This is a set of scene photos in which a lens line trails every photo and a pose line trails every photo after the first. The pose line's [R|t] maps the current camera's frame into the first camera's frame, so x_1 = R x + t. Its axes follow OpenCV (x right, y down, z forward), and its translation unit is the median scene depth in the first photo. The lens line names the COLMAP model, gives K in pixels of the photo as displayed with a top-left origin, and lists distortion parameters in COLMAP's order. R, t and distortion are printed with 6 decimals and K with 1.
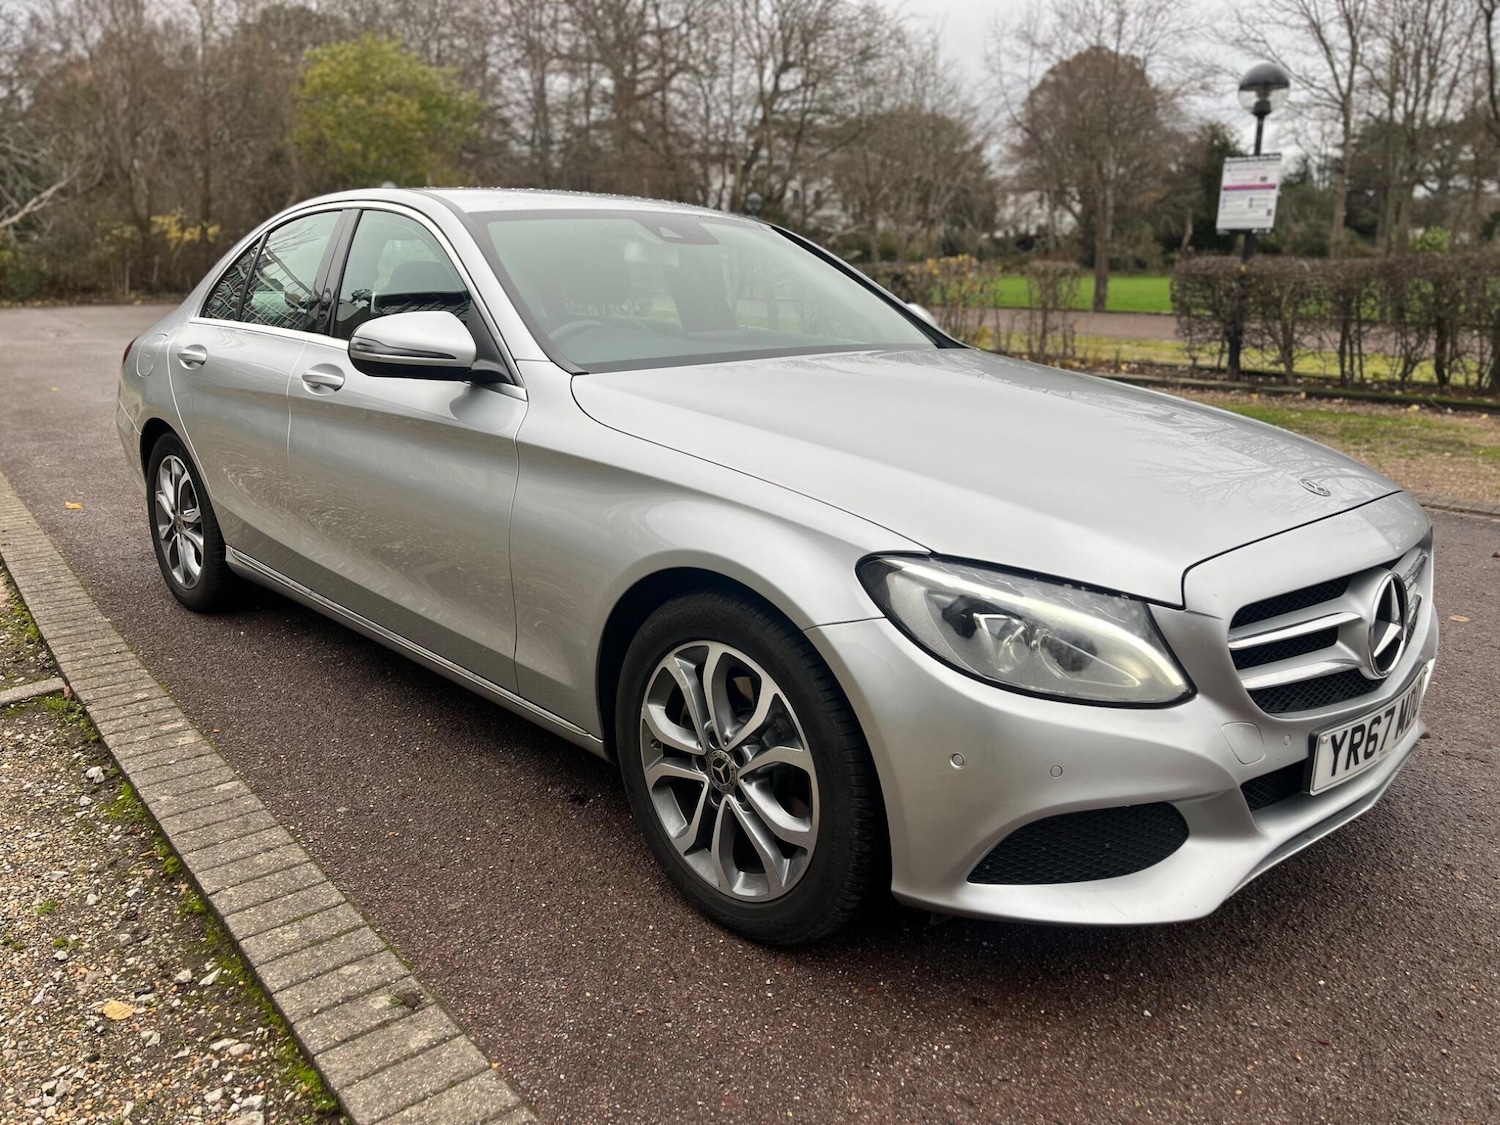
lens RADIAL K [[1136.9, 0, 758.0], [0, 1136.9, 567.3], [0, 0, 1]] dist [0.088972, -0.112903]
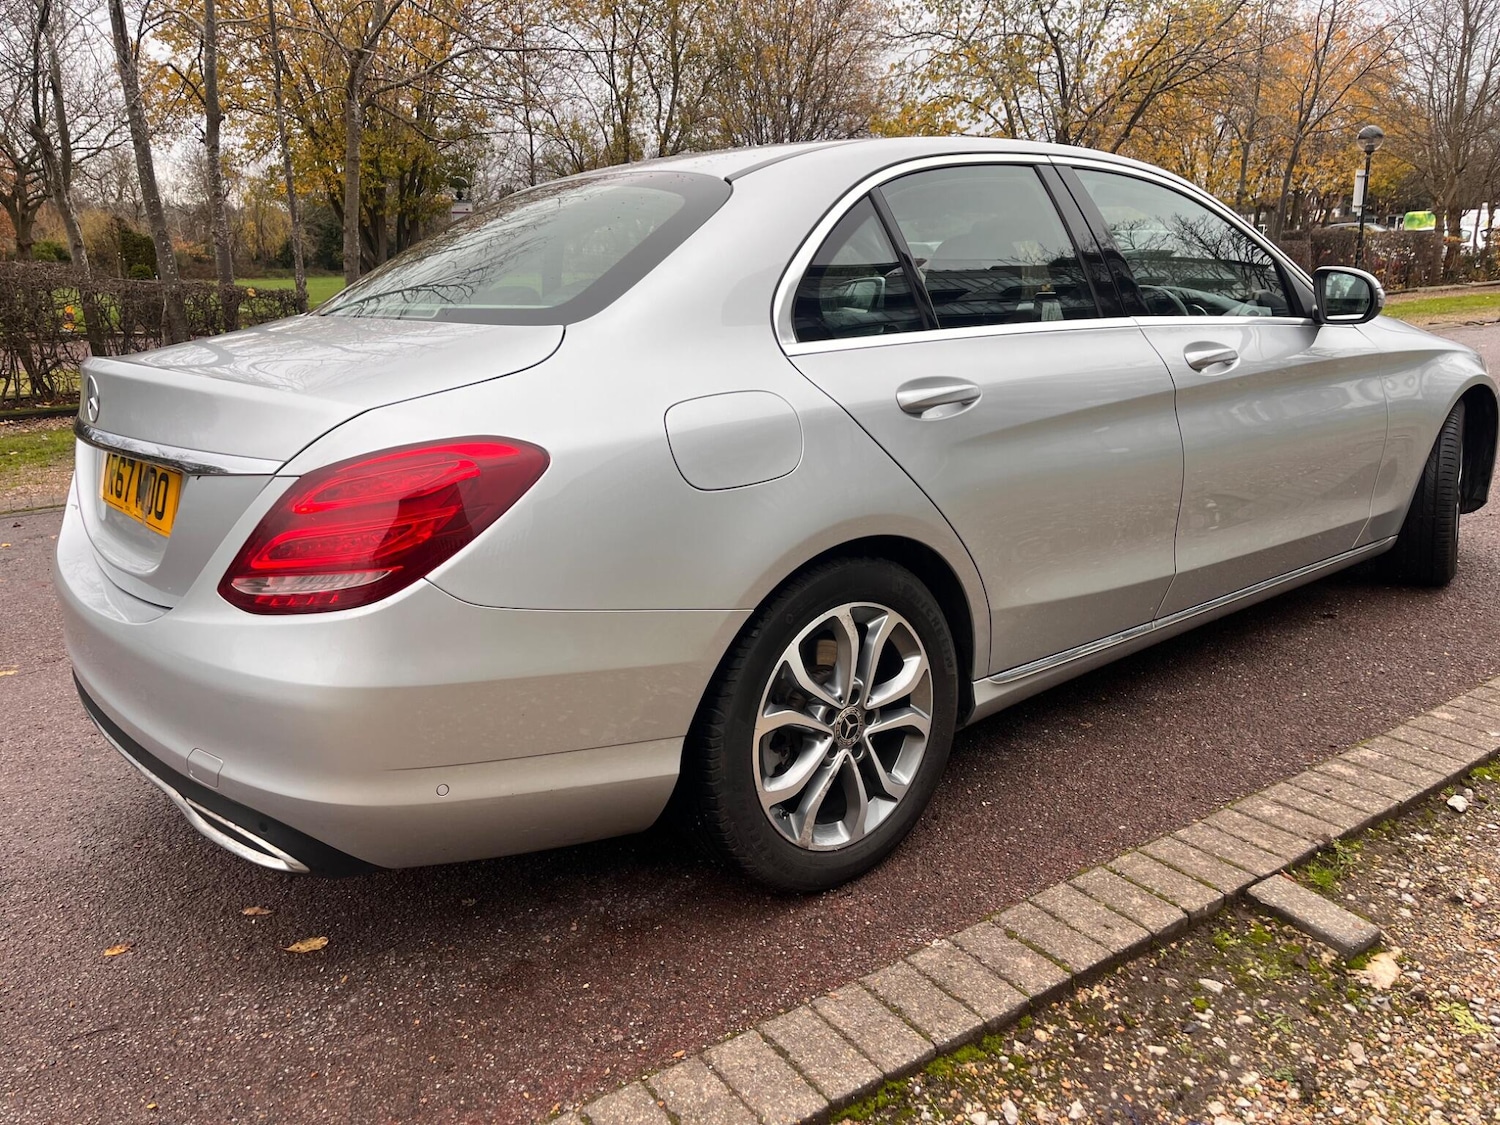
lens RADIAL K [[1136.9, 0, 779.5], [0, 1136.9, 574.5], [0, 0, 1]] dist [0.088972, -0.112903]
pose [[0.056553, -0.269855, 0.961239, -1.272192], [0.278016, 0.928956, 0.244435, -0.310352], [-0.958910, 0.253416, 0.127559, 1.217009]]
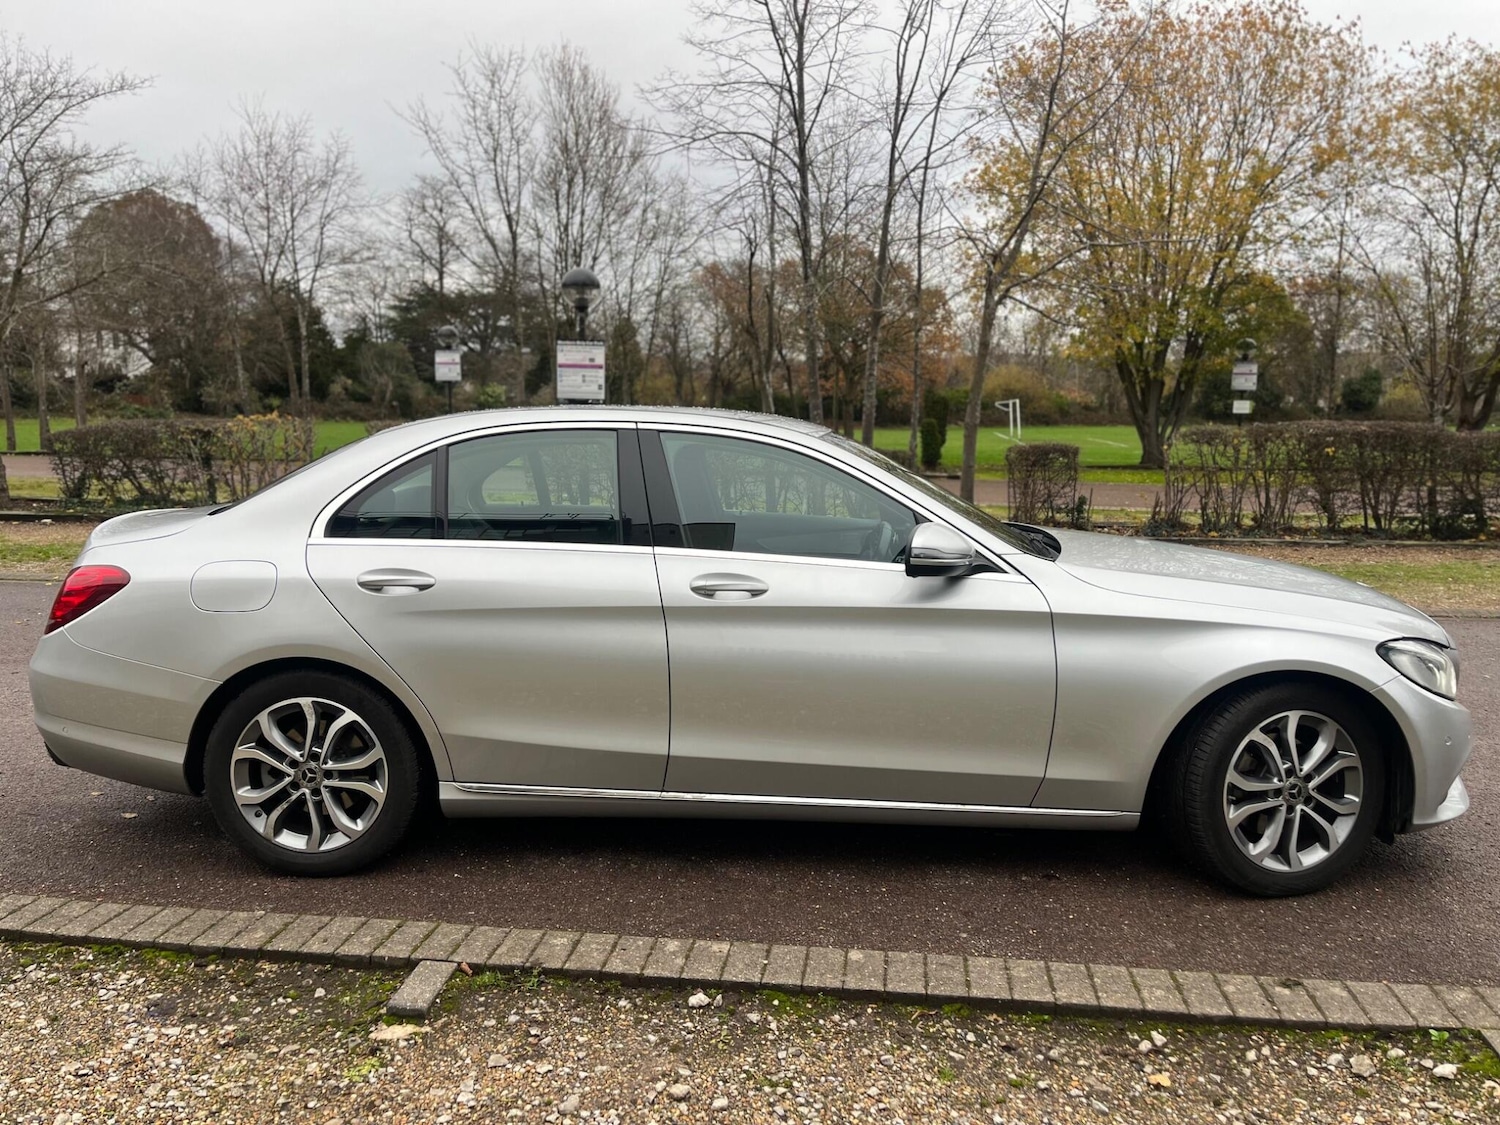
lens RADIAL K [[1136.9, 0, 745.9], [0, 1136.9, 572.2], [0, 0, 1]] dist [0.088972, -0.112903]
pose [[0.719479, -0.091717, 0.688431, -1.079885], [0.169551, 0.984445, -0.046044, -0.119051], [-0.673500, 0.149852, 0.723839, 0.189077]]
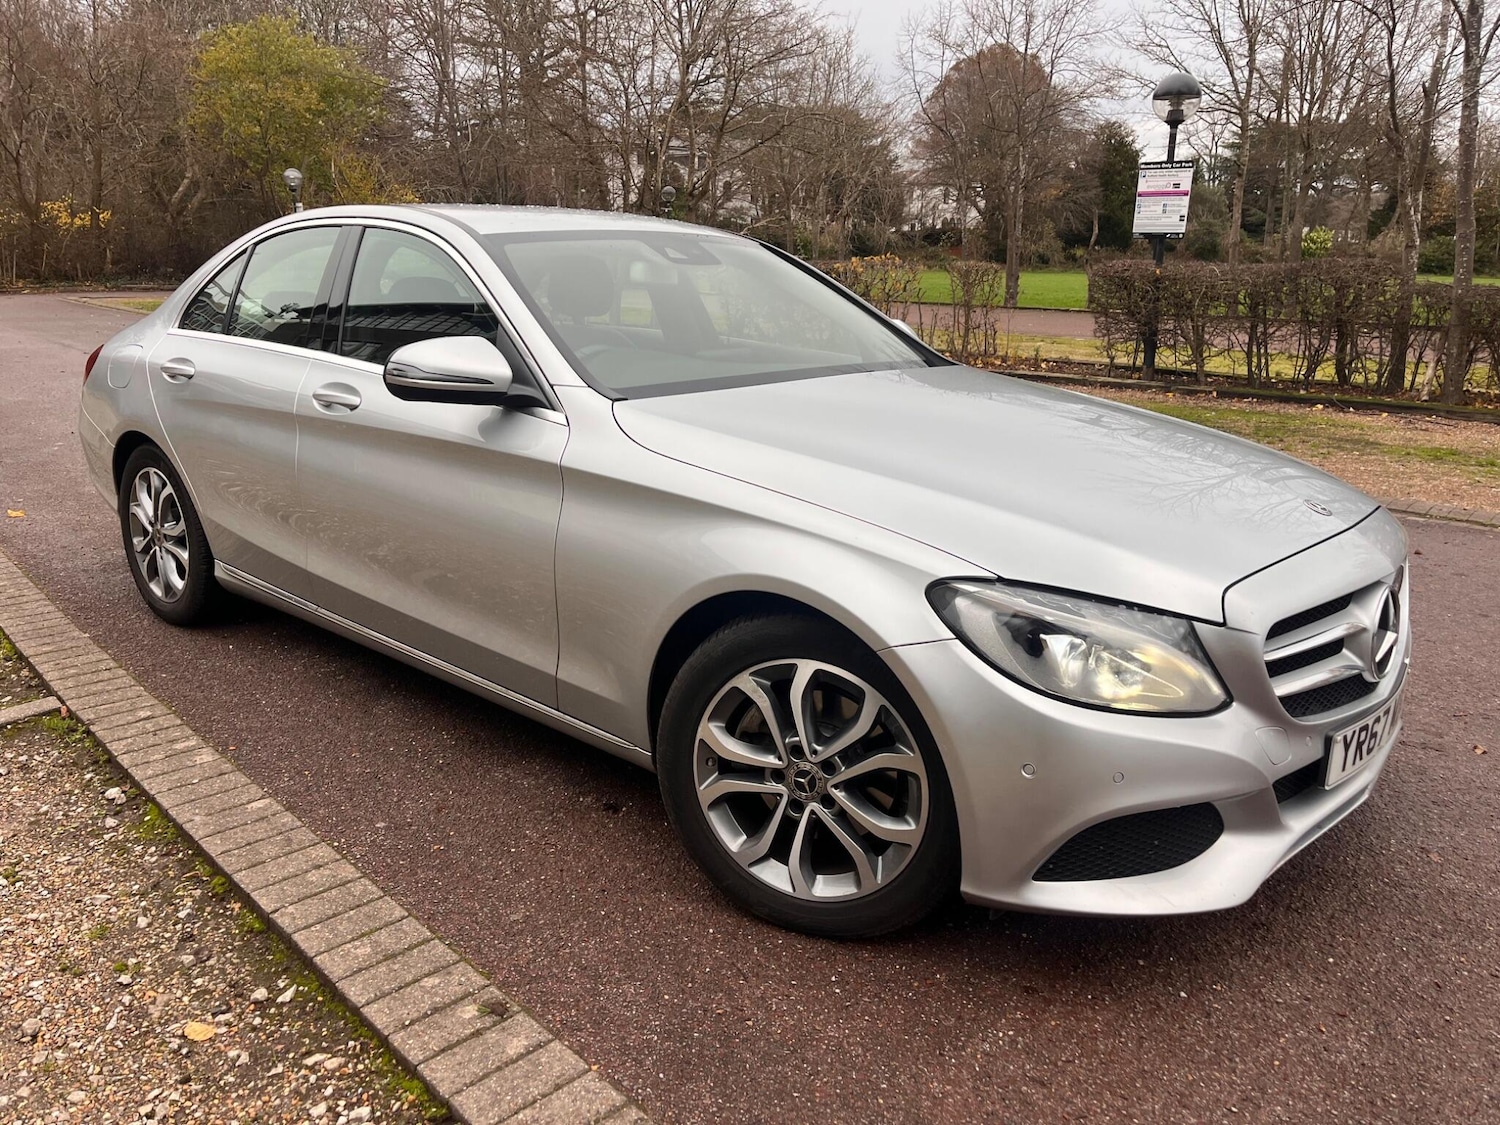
lens RADIAL K [[1136.9, 0, 755.6], [0, 1136.9, 569.9], [0, 0, 1]] dist [0.088972, -0.112903]
pose [[0.996980, -0.011027, 0.076868, -0.087321], [0.010253, 0.999893, 0.010458, -0.018469], [-0.076975, -0.009639, 0.996986, -0.032263]]
